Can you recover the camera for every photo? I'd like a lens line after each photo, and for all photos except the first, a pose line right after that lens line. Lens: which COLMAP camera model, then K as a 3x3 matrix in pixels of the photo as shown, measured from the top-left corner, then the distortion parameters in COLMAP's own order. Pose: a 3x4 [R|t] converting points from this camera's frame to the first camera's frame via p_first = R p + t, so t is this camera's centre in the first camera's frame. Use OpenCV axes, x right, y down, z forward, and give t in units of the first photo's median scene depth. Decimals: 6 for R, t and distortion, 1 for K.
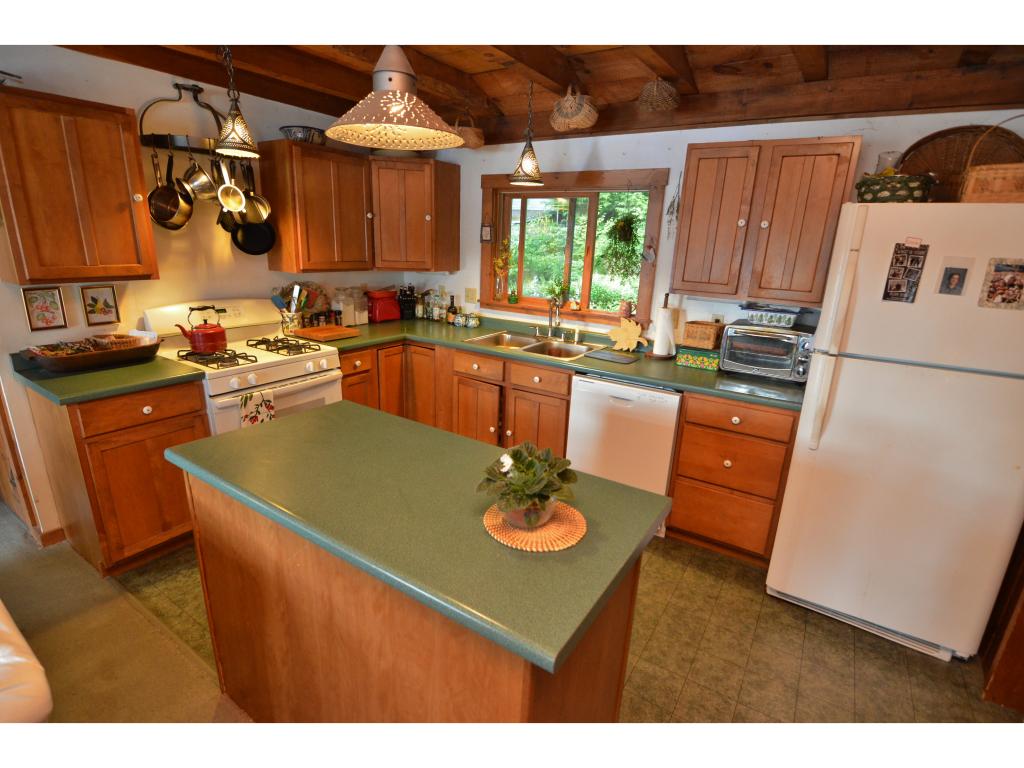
lens RADIAL K [[504.9, 0, 505.3], [0, 504.9, 385.3], [0, 0, 1]] dist [-0.001701, -0.000317]
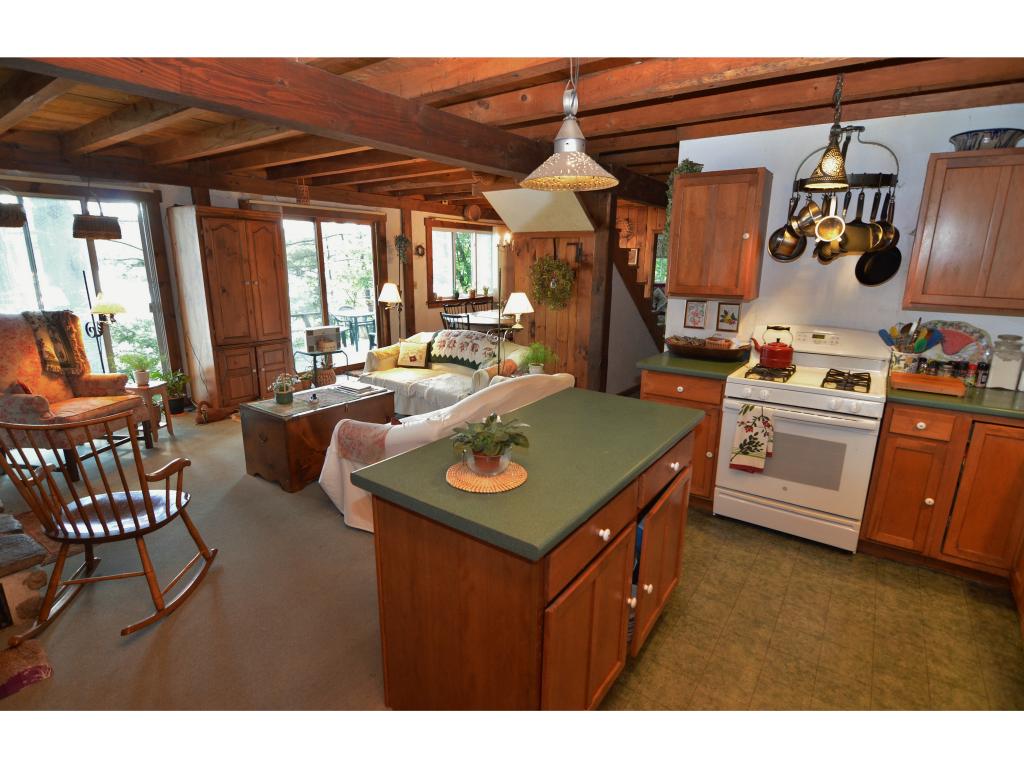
lens RADIAL K [[504.9, 0, 505.6], [0, 504.9, 385.0], [0, 0, 1]] dist [-0.001701, -0.000317]
pose [[-0.038172, 0.215607, -0.975734, 0.591898], [-0.277813, 0.935661, 0.217620, -0.116385], [0.959876, 0.279379, 0.024182, 0.439140]]
